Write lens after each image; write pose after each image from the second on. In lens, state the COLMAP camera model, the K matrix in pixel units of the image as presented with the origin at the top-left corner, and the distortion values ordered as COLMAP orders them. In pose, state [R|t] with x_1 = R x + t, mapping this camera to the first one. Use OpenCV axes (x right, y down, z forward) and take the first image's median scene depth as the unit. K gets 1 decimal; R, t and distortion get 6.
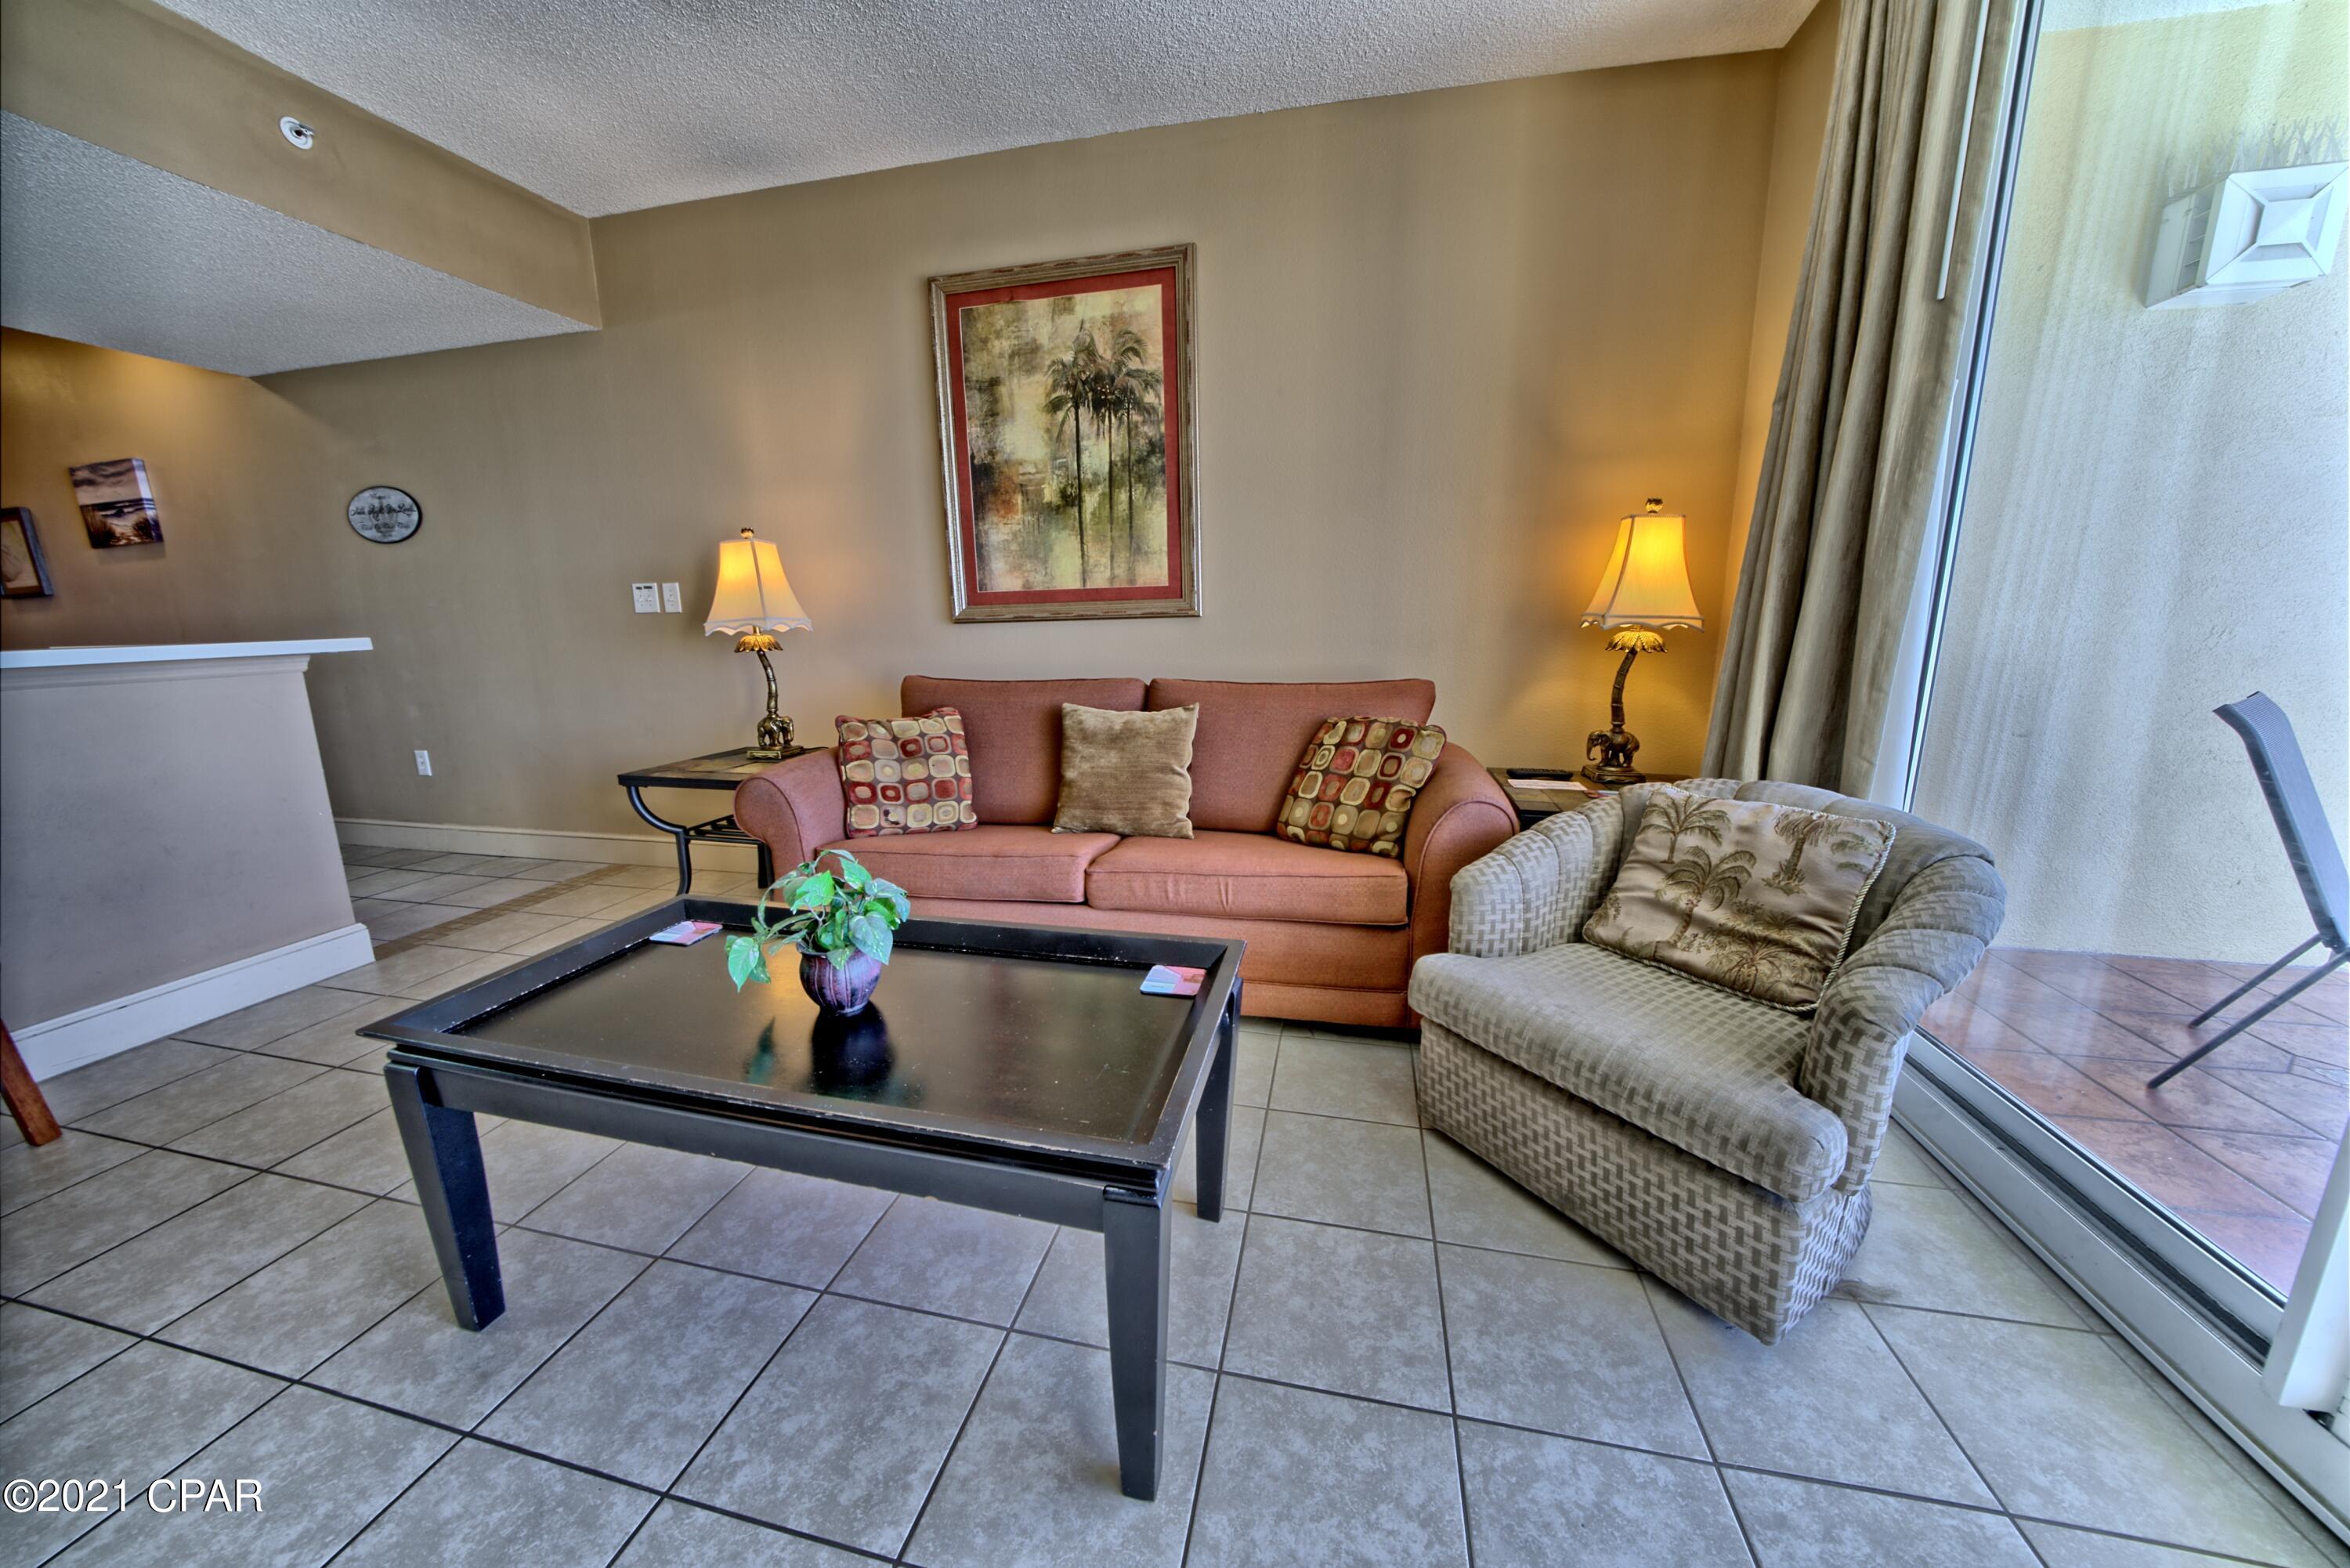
lens RADIAL K [[812.3, 0, 1169.5], [0, 812.3, 781.8], [0, 0, 1]] dist [-0.021276, 0.000231]
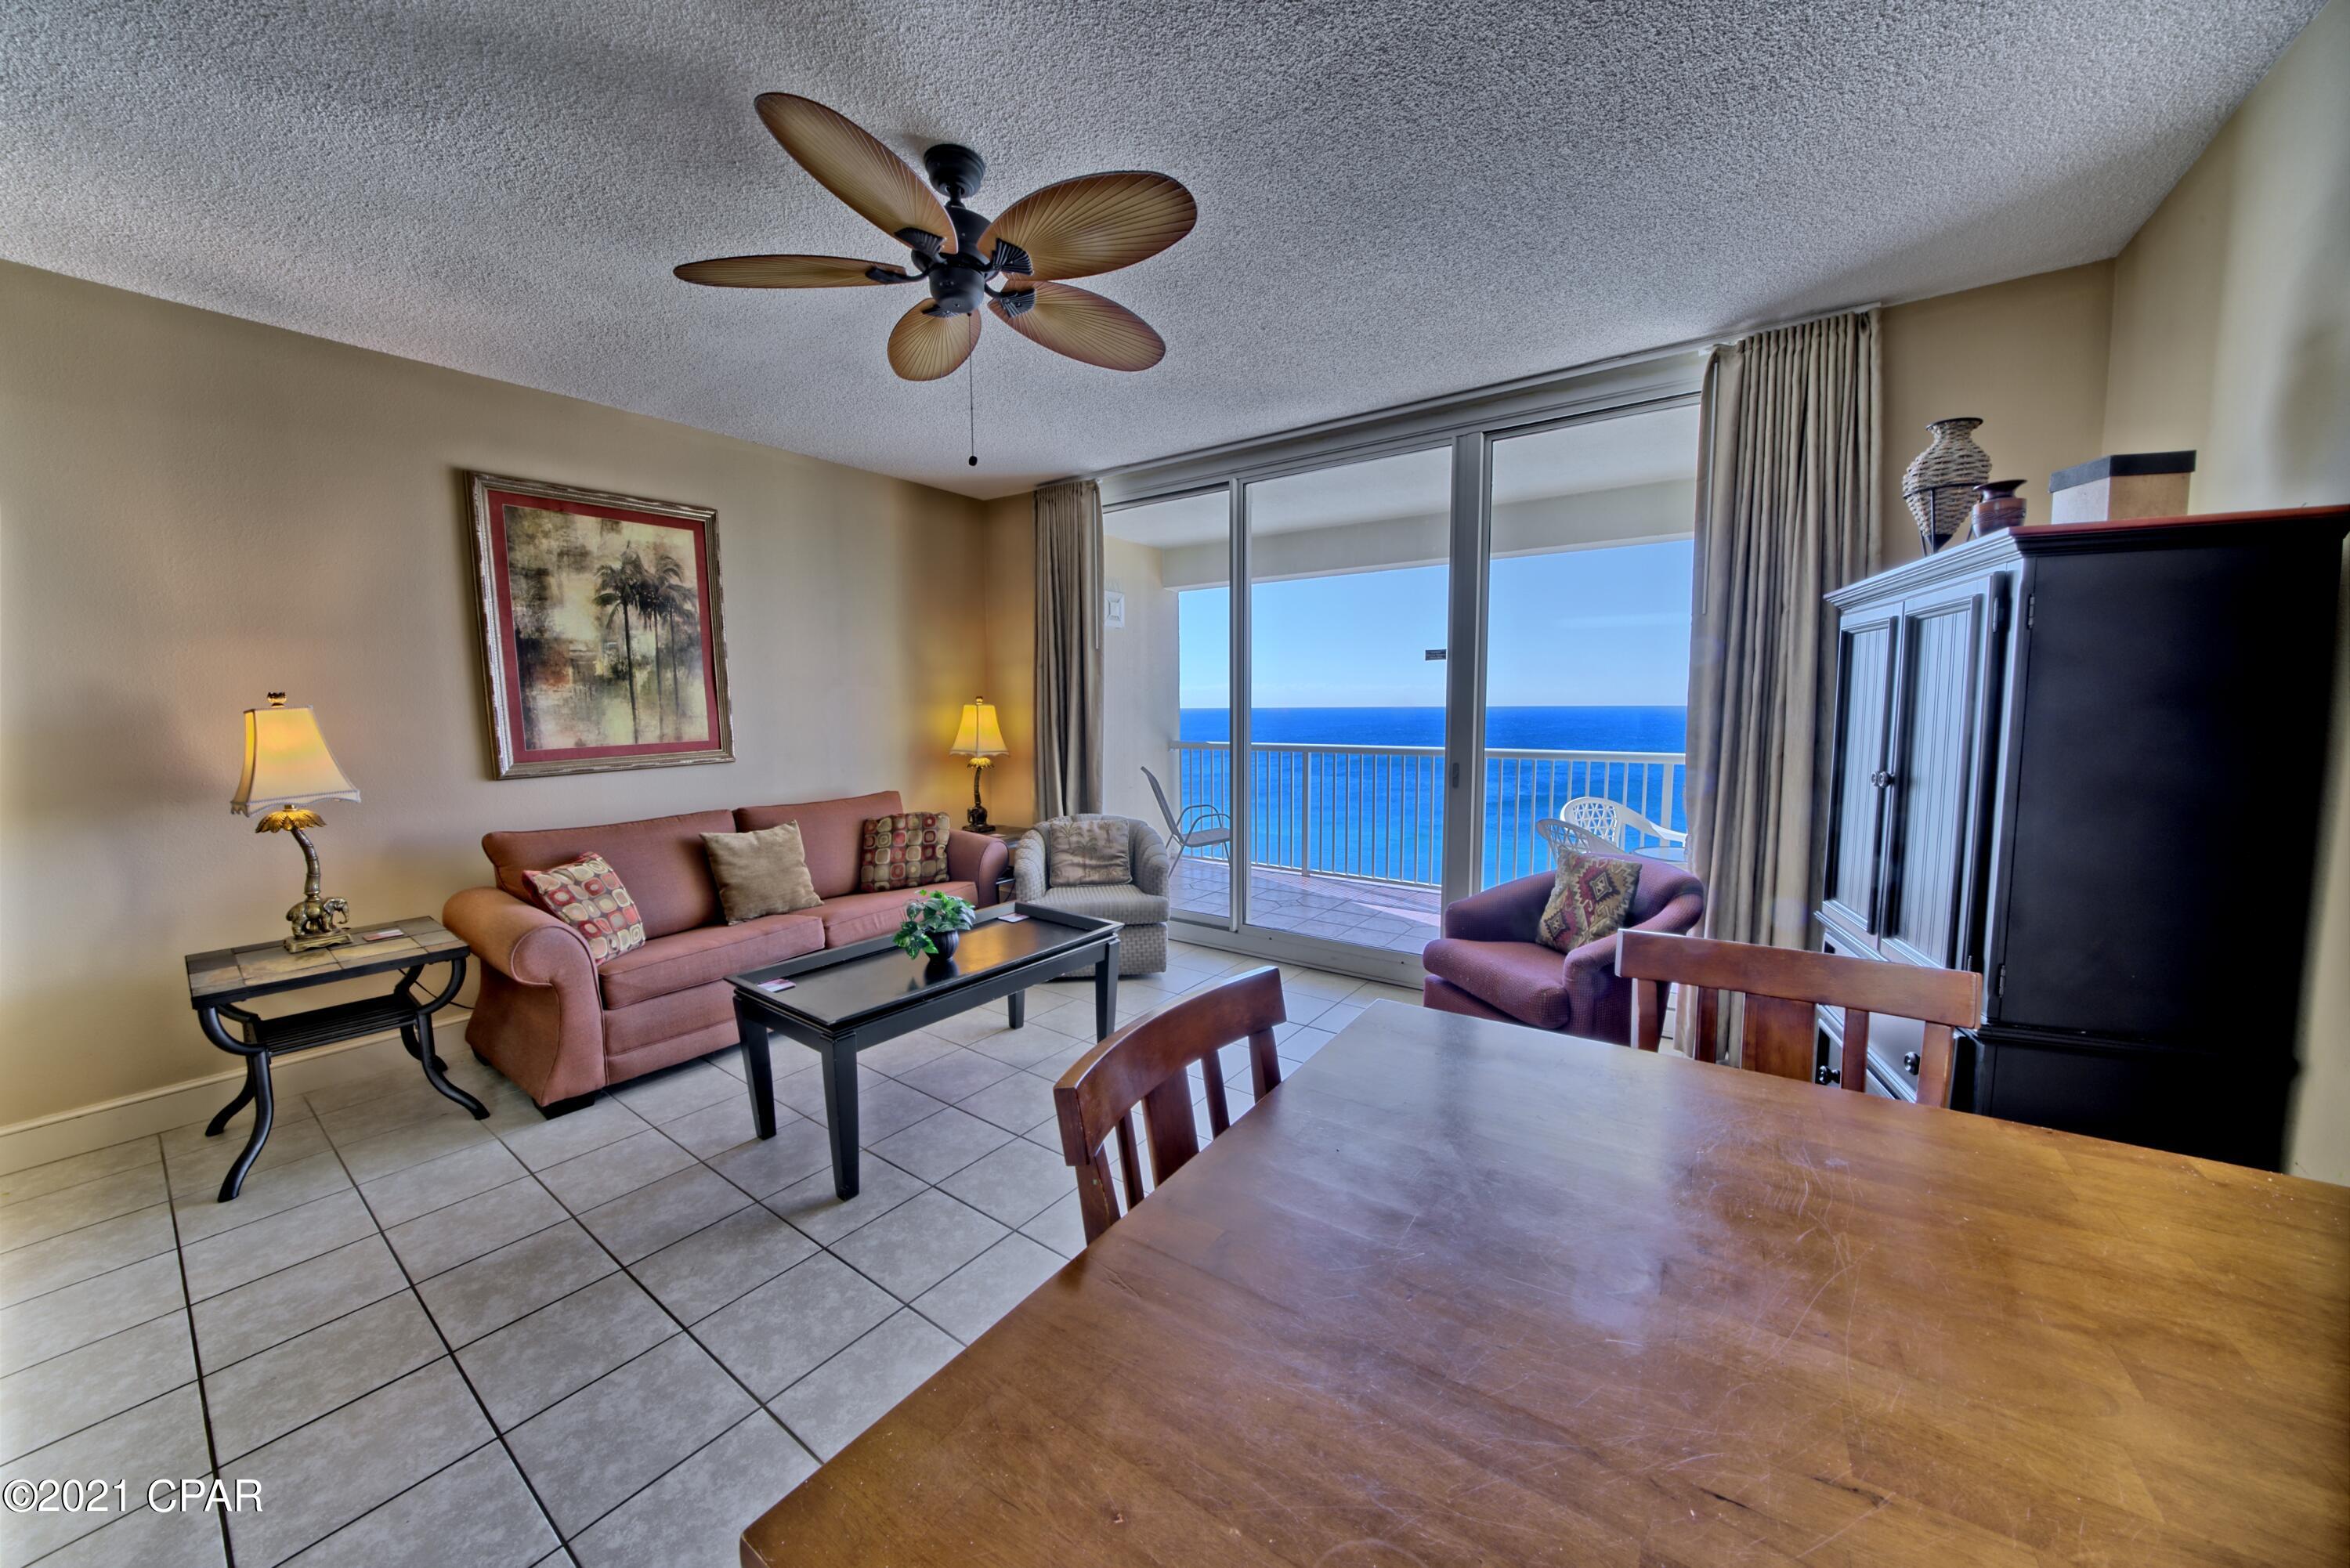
lens RADIAL K [[812.3, 0, 1169.5], [0, 812.3, 781.8], [0, 0, 1]] dist [-0.021276, 0.000231]
pose [[0.397035, -0.080013, 0.914309, -0.969661], [0.190109, 0.981757, 0.003362, -0.035107], [-0.897899, 0.172483, 0.405003, -0.227923]]
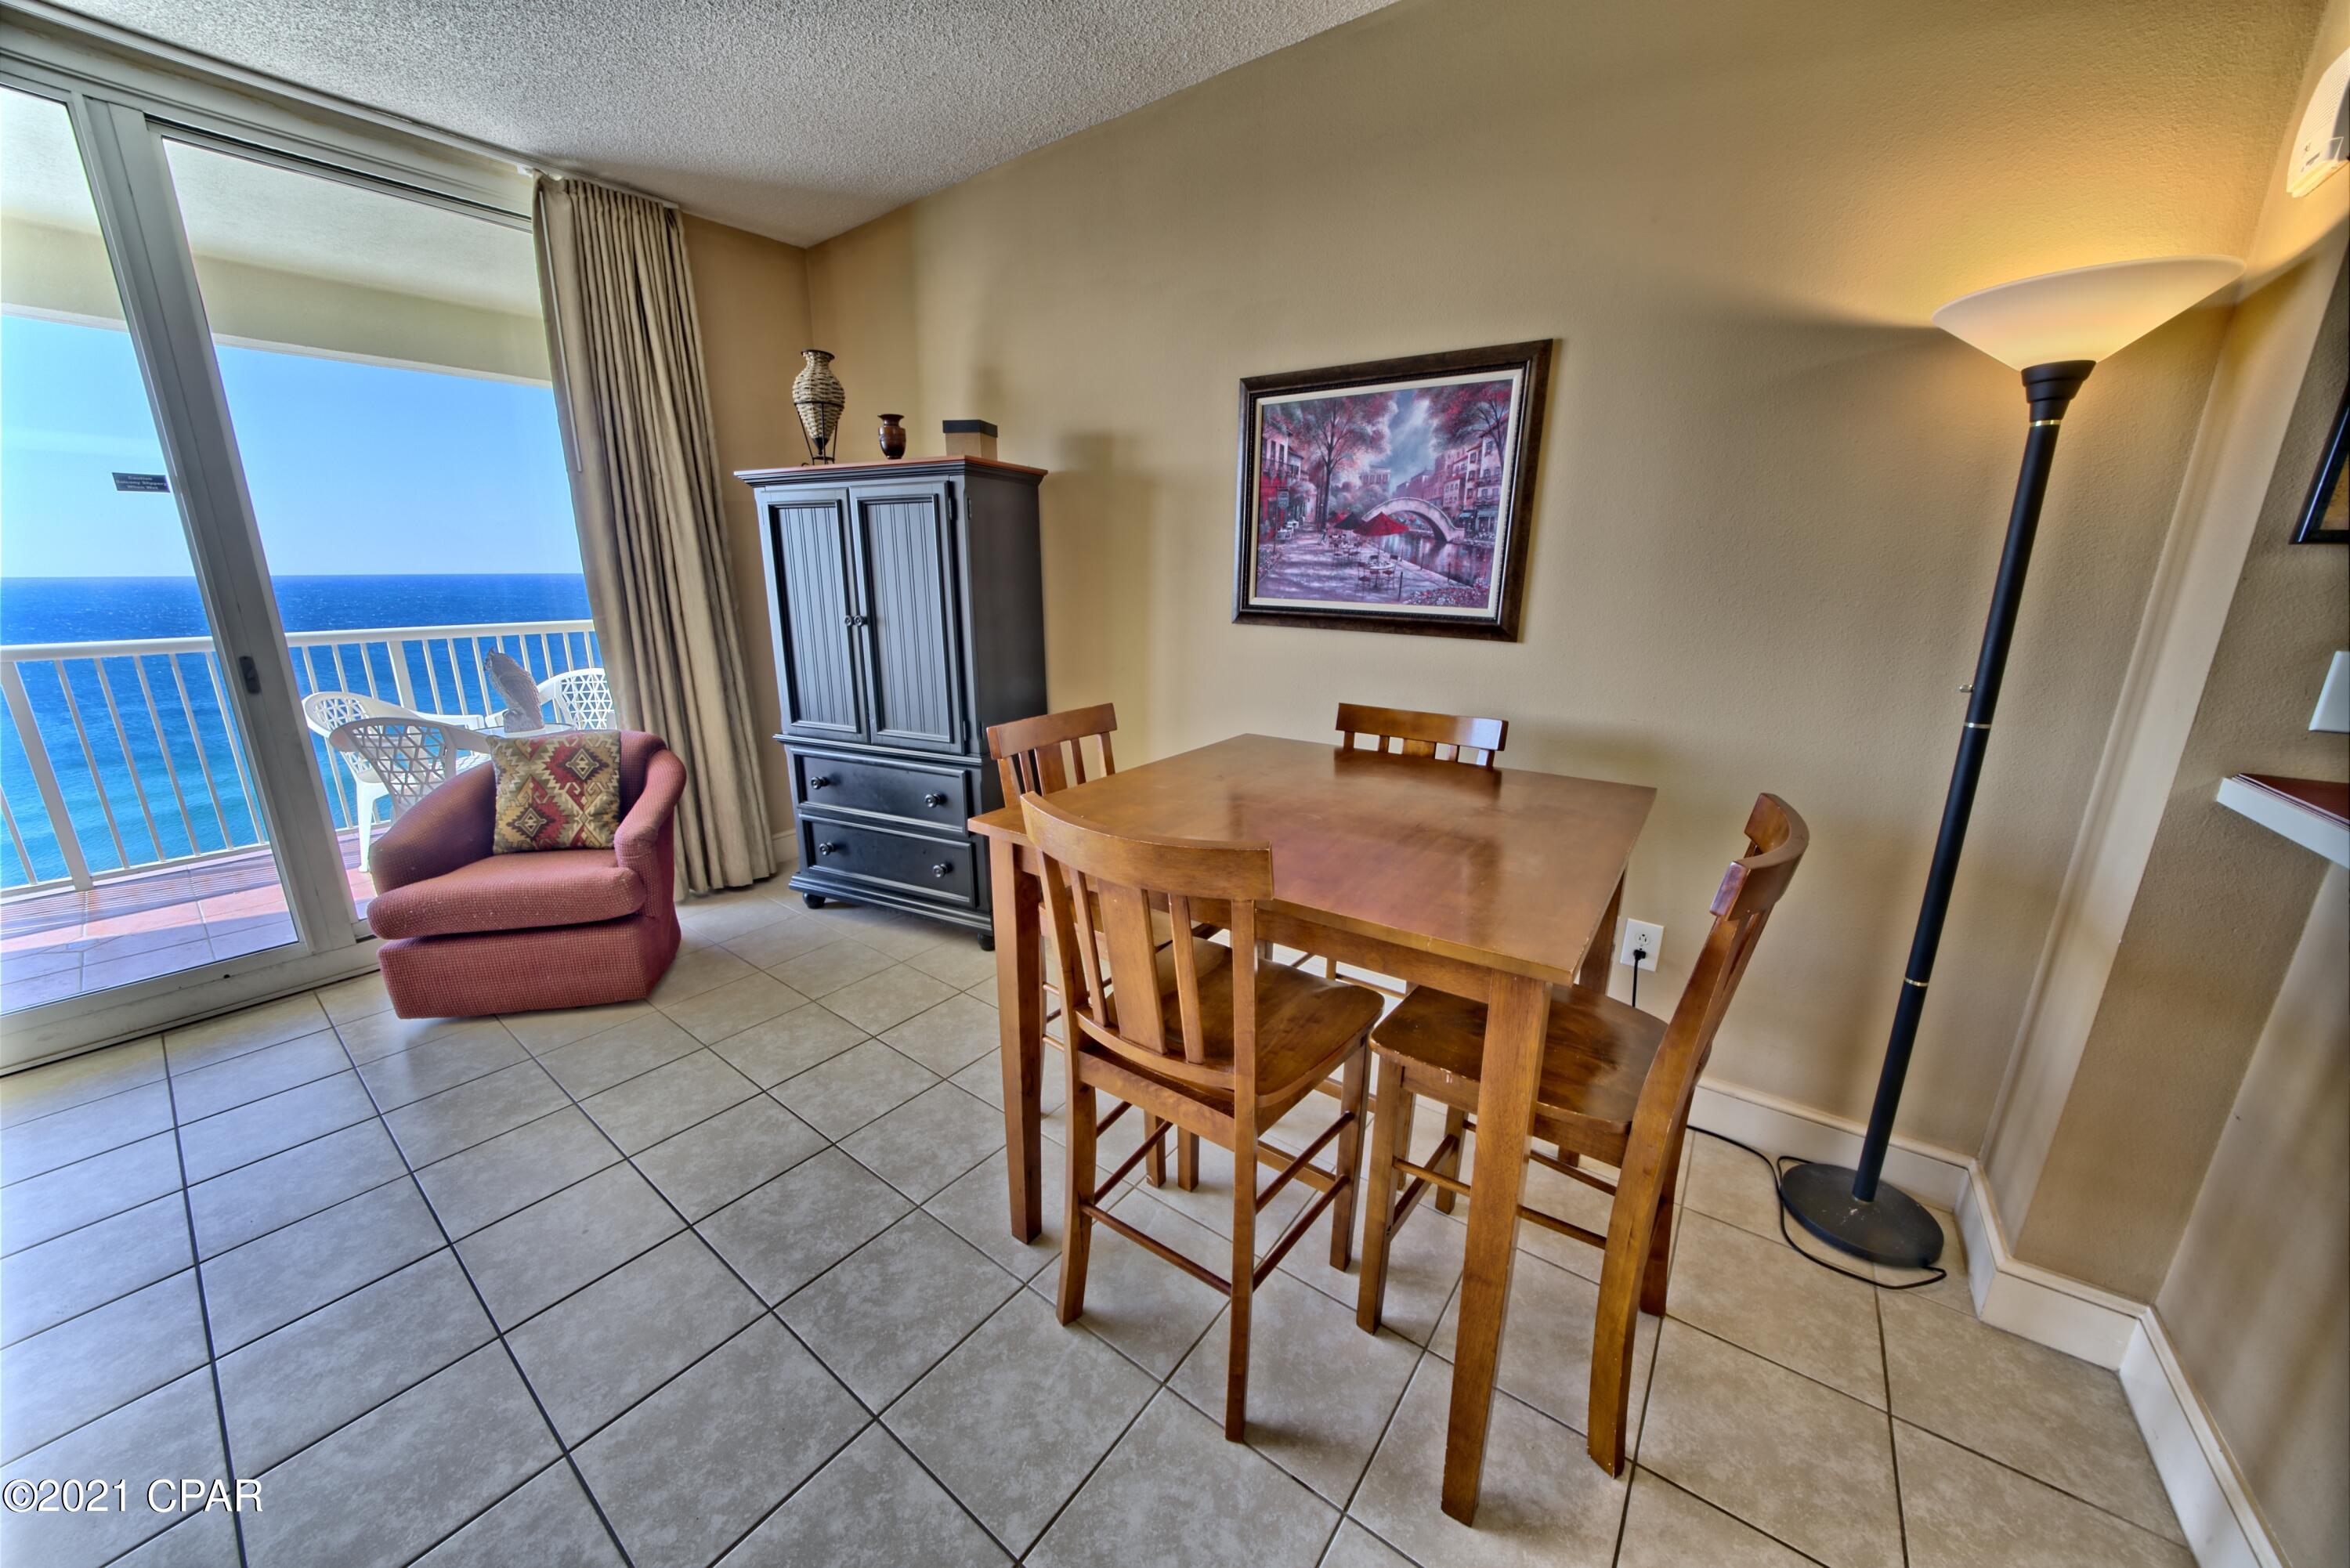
lens RADIAL K [[814.6, 0, 1159.6], [0, 814.6, 788.5], [0, 0, 1]] dist [-0.020269, 0.000060]
pose [[-0.907680, -0.104007, 0.406572, -0.846327], [0.088011, 0.900082, 0.426740, -0.121901], [-0.410332, 0.423126, -0.807832, 0.226331]]
